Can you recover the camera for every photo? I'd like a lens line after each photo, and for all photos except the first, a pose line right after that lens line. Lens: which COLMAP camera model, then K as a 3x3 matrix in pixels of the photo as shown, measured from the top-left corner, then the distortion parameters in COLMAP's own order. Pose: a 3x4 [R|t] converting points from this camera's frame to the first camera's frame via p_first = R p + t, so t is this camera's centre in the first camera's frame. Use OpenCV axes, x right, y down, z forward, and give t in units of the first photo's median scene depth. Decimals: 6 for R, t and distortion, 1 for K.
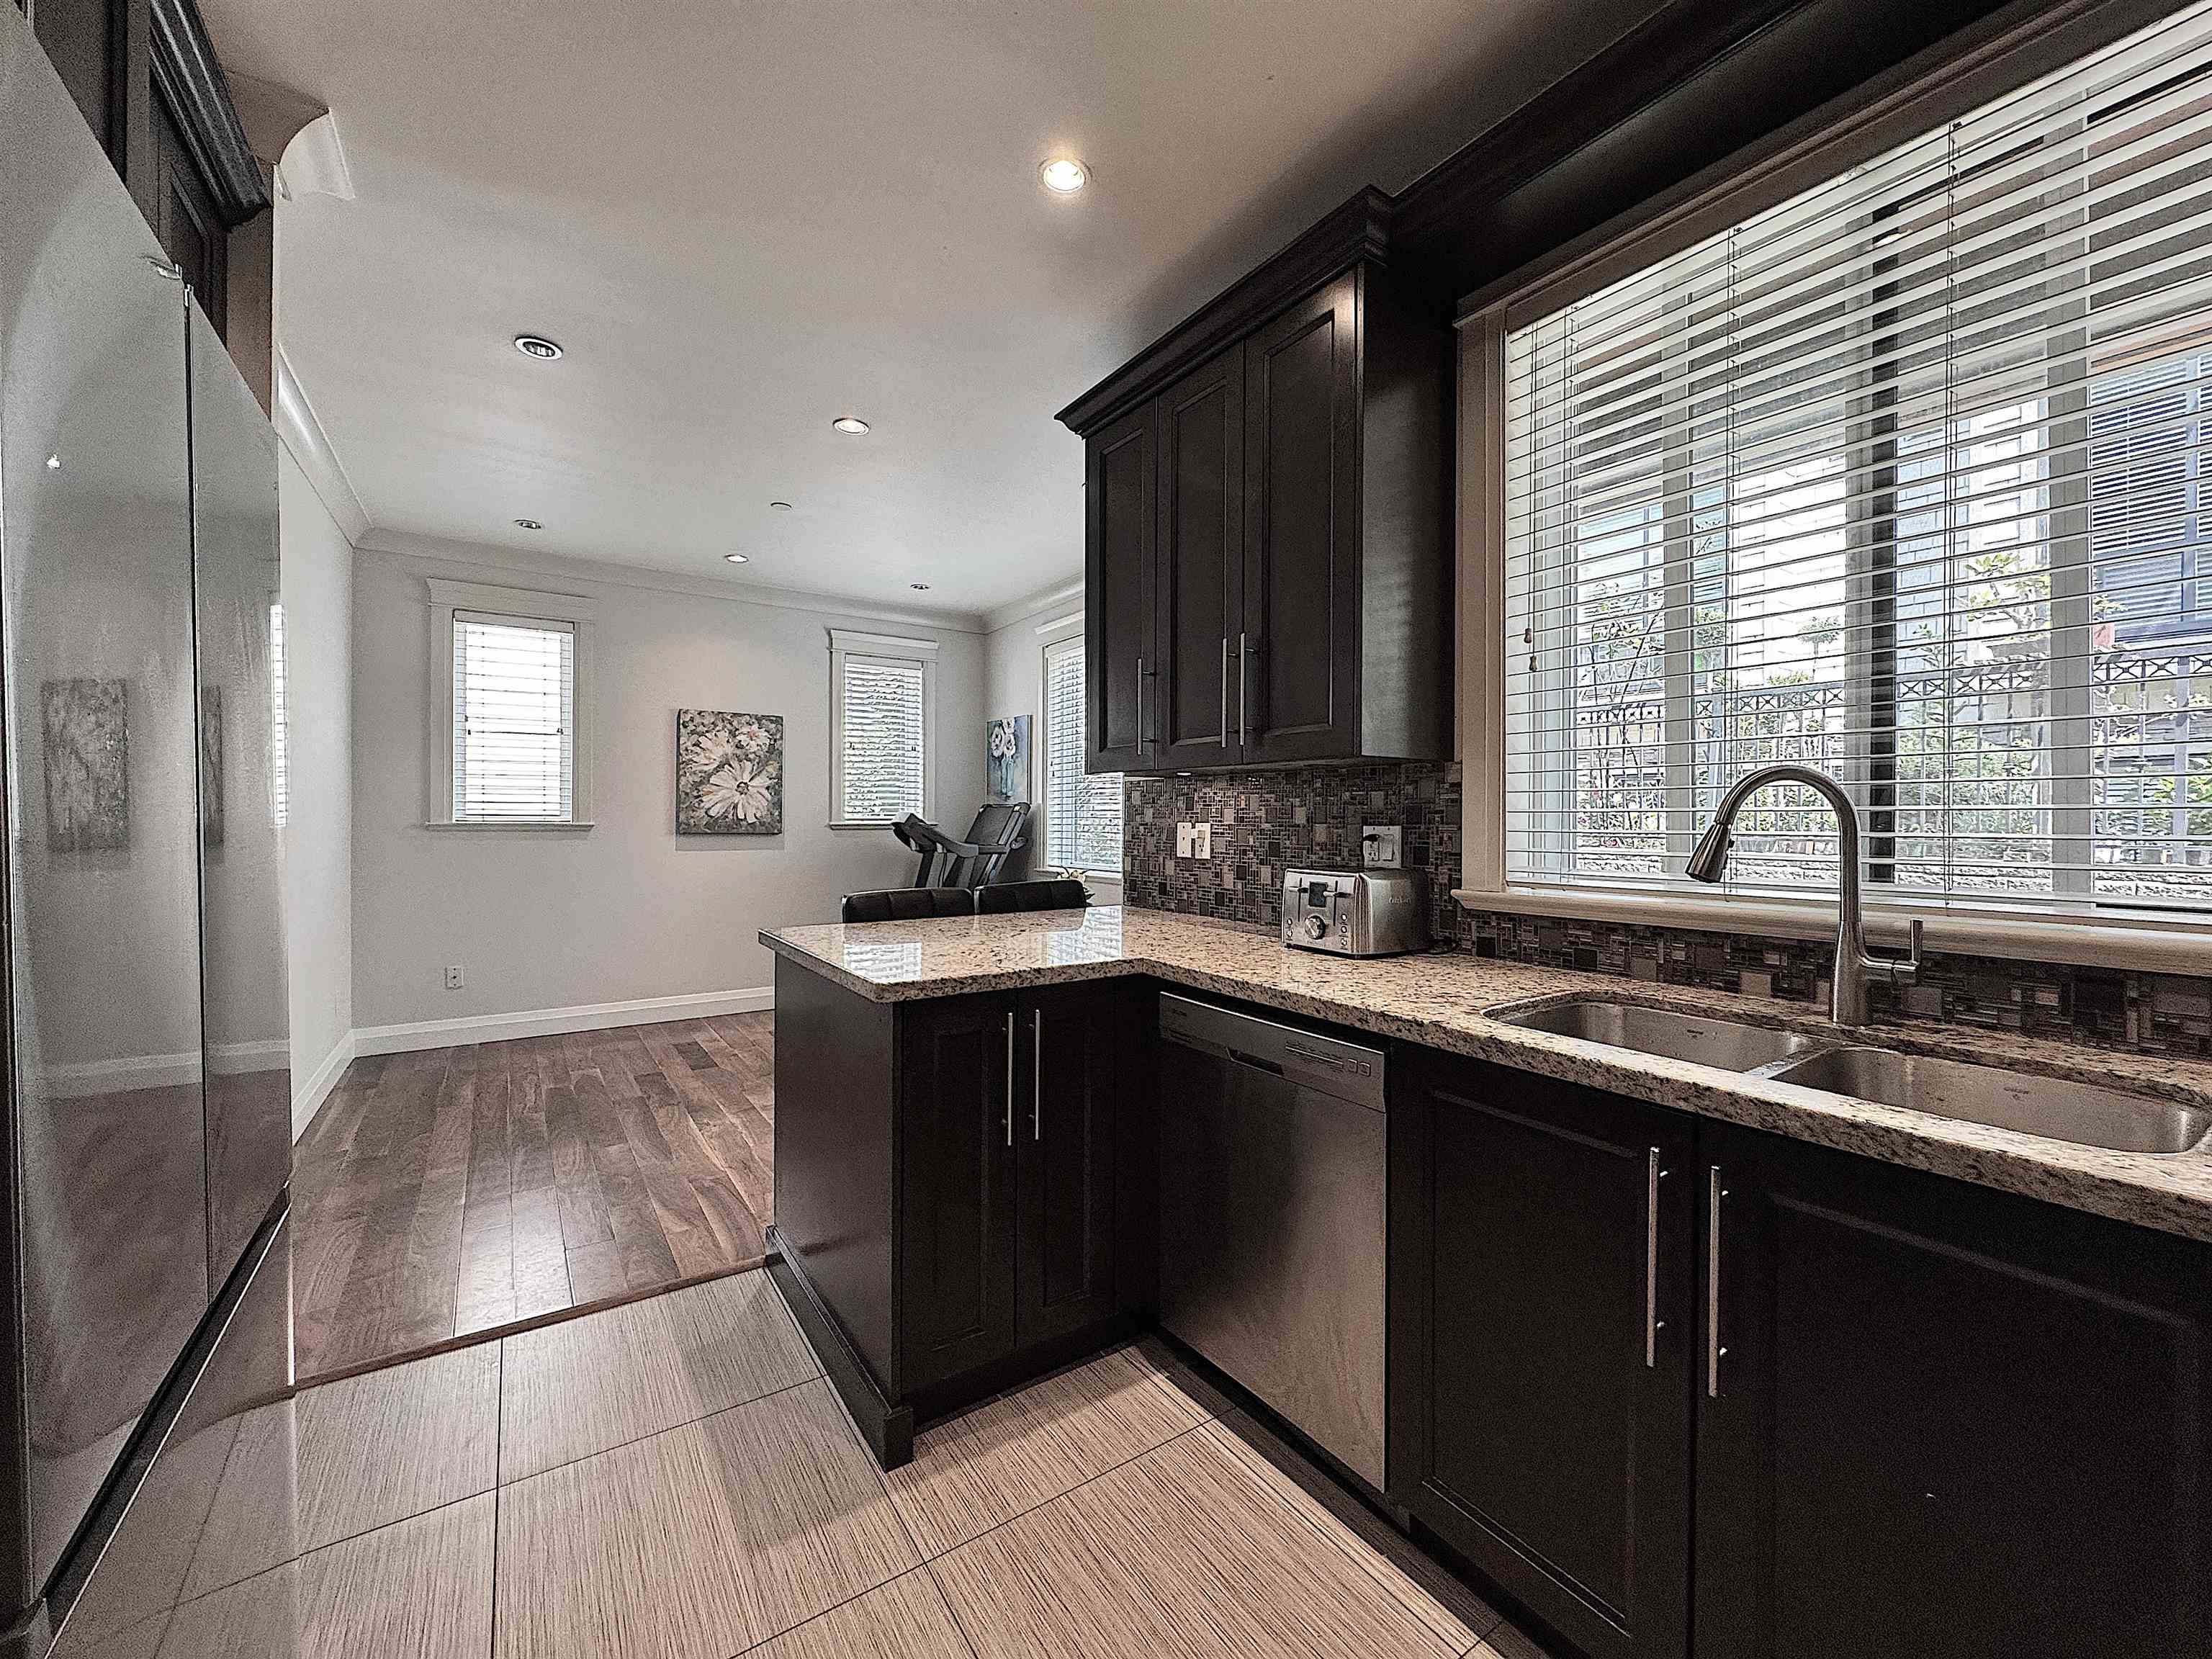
lens RADIAL K [[878.9, 0, 1105.6], [0, 878.9, 822.3], [0, 0, 1]] dist [-0.001053, 0.000212]
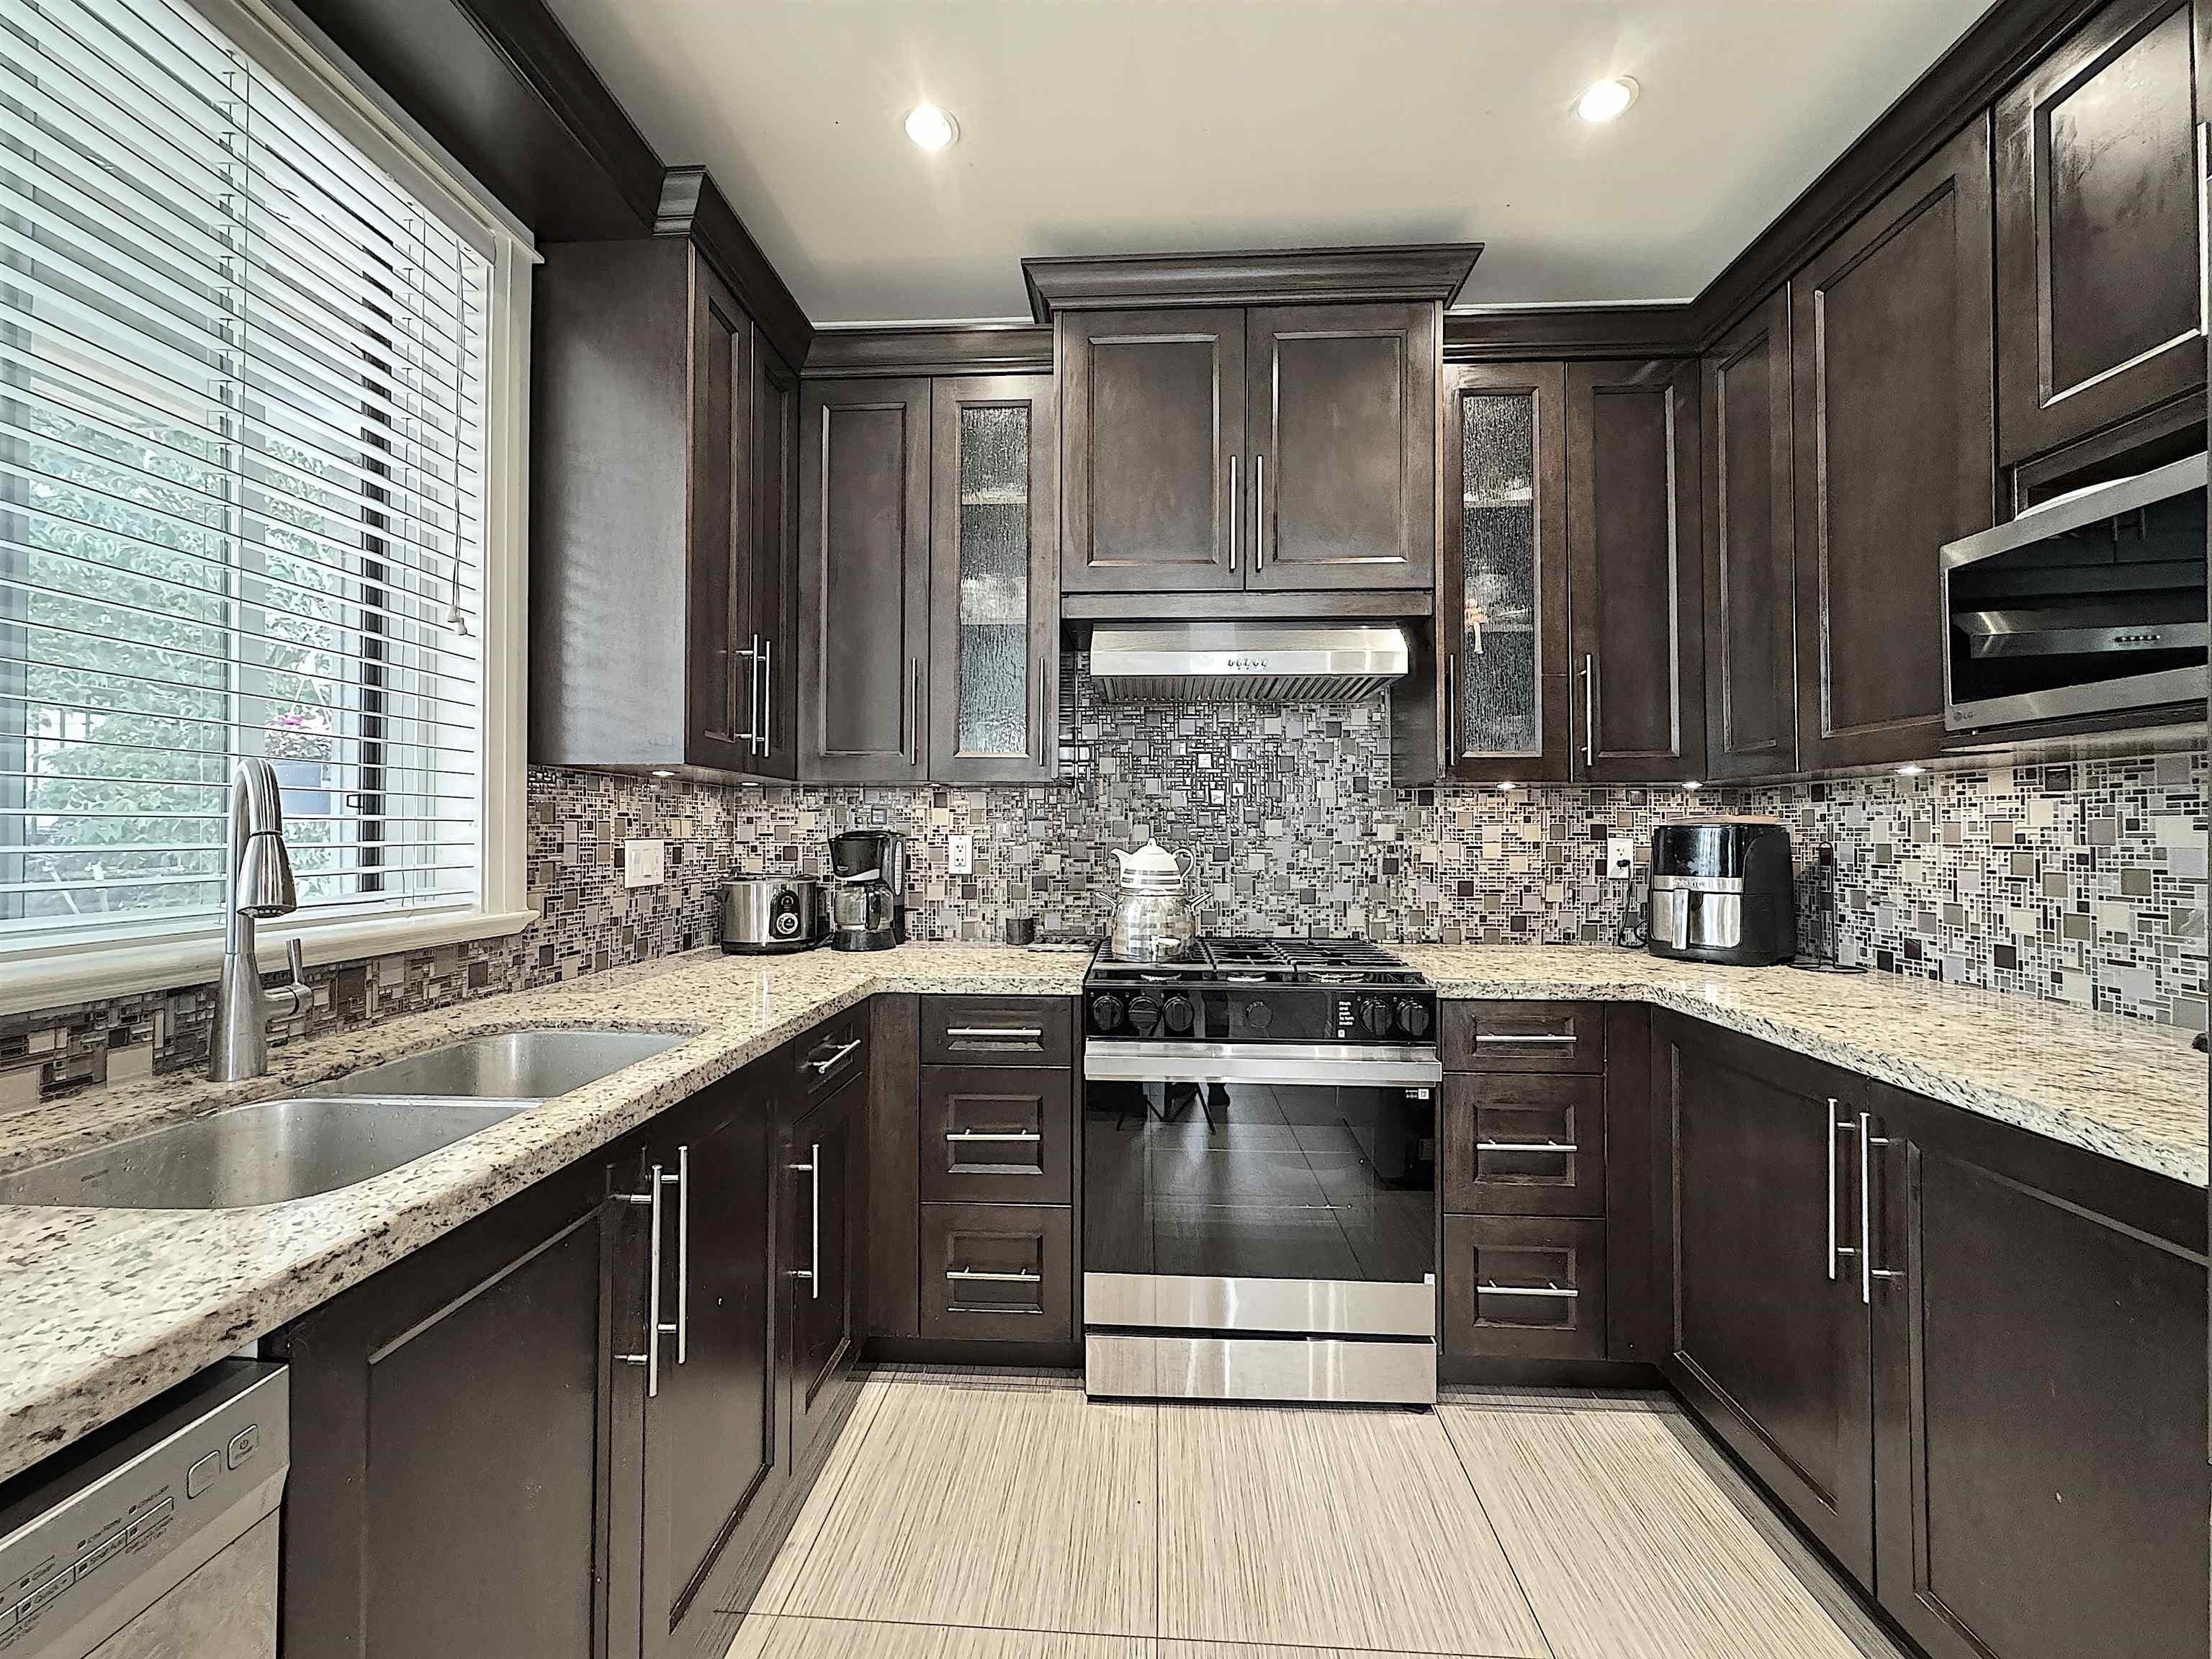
lens RADIAL K [[878.9, 0, 1105.6], [0, 878.9, 822.3], [0, 0, 1]] dist [-0.001053, 0.000212]
pose [[-0.795949, 0.003951, 0.605350, -0.138465], [-0.000059, 0.999978, -0.006604, -0.001470], [-0.605363, -0.005292, -0.795932, 0.563671]]
